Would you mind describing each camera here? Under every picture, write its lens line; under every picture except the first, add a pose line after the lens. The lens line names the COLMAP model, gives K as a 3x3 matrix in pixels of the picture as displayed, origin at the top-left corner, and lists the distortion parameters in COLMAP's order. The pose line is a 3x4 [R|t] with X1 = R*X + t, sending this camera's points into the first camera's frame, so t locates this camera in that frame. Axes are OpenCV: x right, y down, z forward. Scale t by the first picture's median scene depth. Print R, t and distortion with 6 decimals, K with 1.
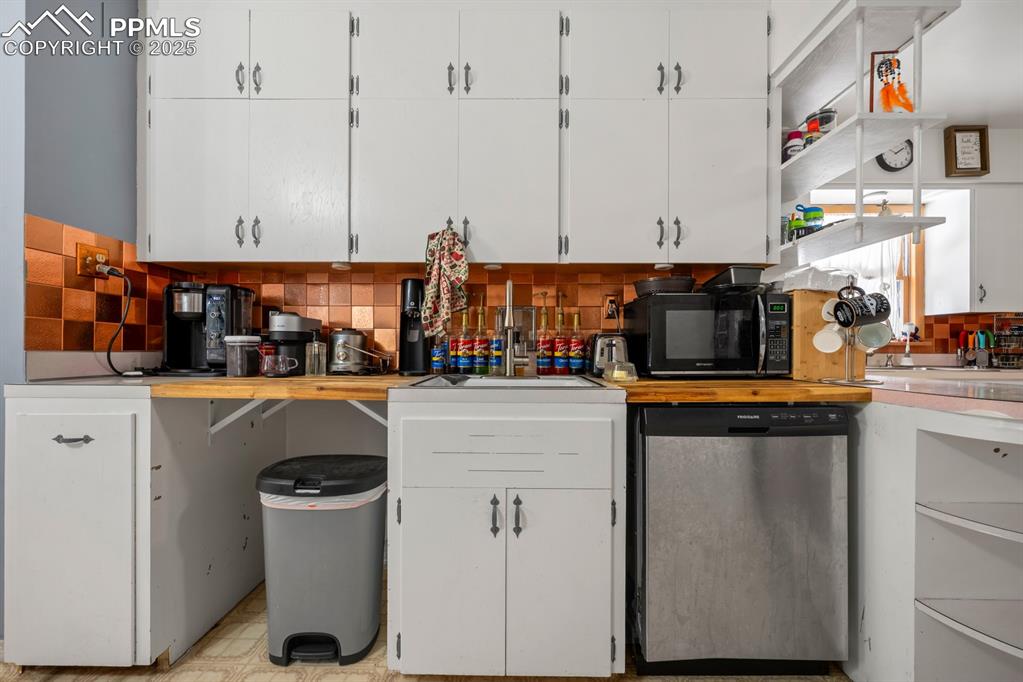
lens RADIAL K [[403.9, 0, 508.9], [0, 403.9, 352.9], [0, 0, 1]] dist [-0.009004, -0.000005]
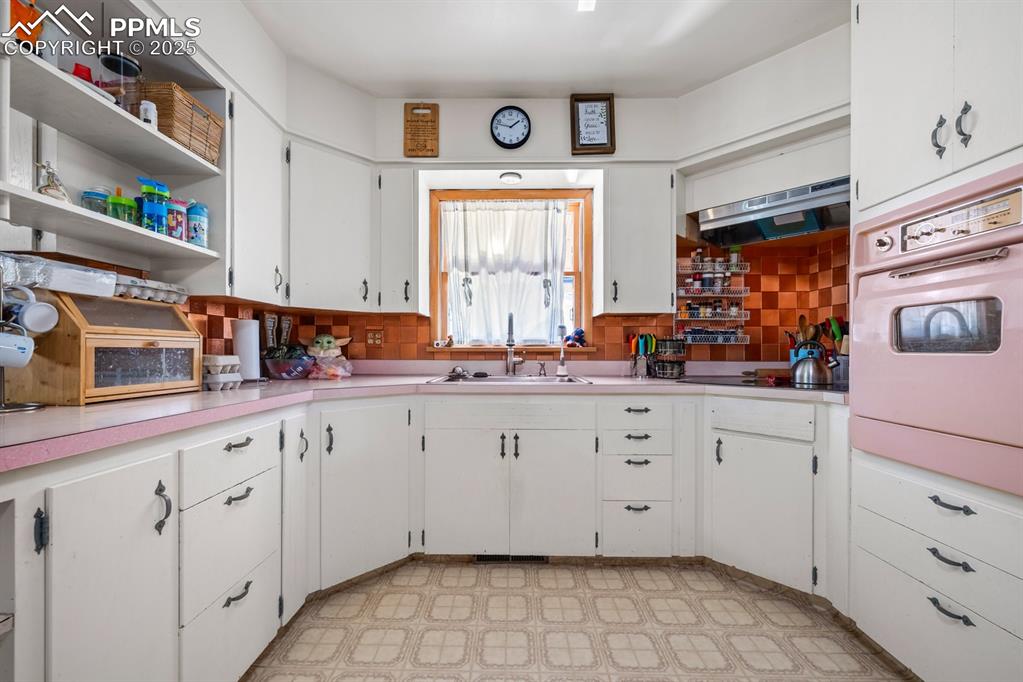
lens RADIAL K [[403.9, 0, 501.6], [0, 403.9, 351.5], [0, 0, 1]] dist [-0.009004, -0.000005]
pose [[0.999984, 0.001235, 0.005517, 0.931306], [-0.001230, 0.999999, -0.000977, -0.018767], [-0.005519, 0.000970, 0.999984, 0.137534]]
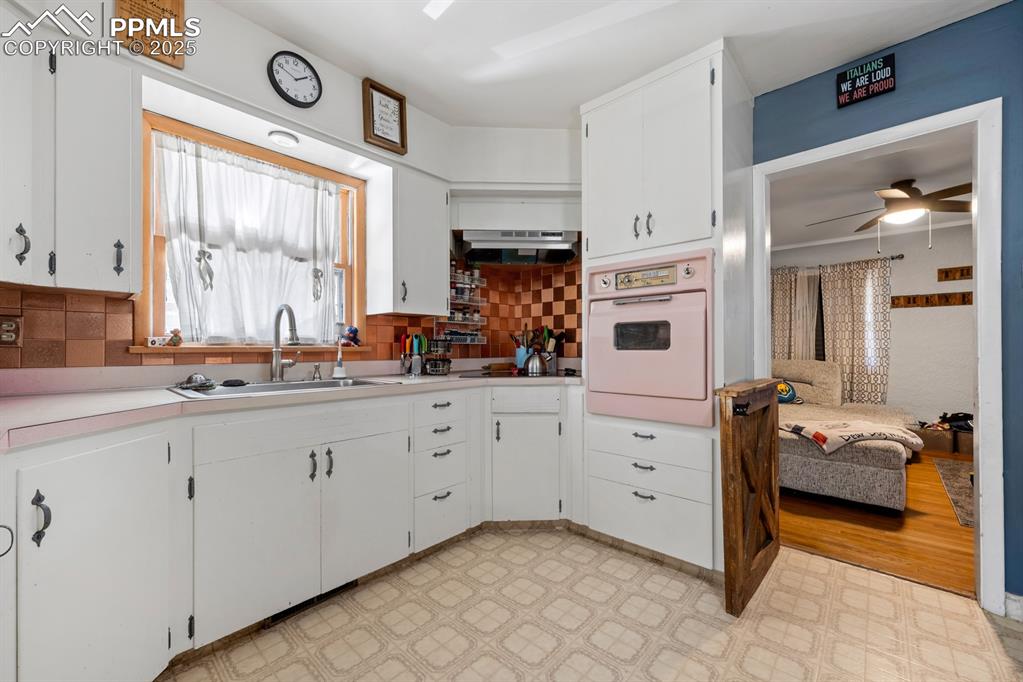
lens RADIAL K [[403.9, 0, 510.6], [0, 403.9, 348.8], [0, 0, 1]] dist [-0.009004, -0.000005]
pose [[0.653109, -0.002537, 0.757260, 0.668202], [0.006746, 0.999974, -0.002468, -0.020812], [-0.757234, 0.006721, 0.653109, 0.251361]]
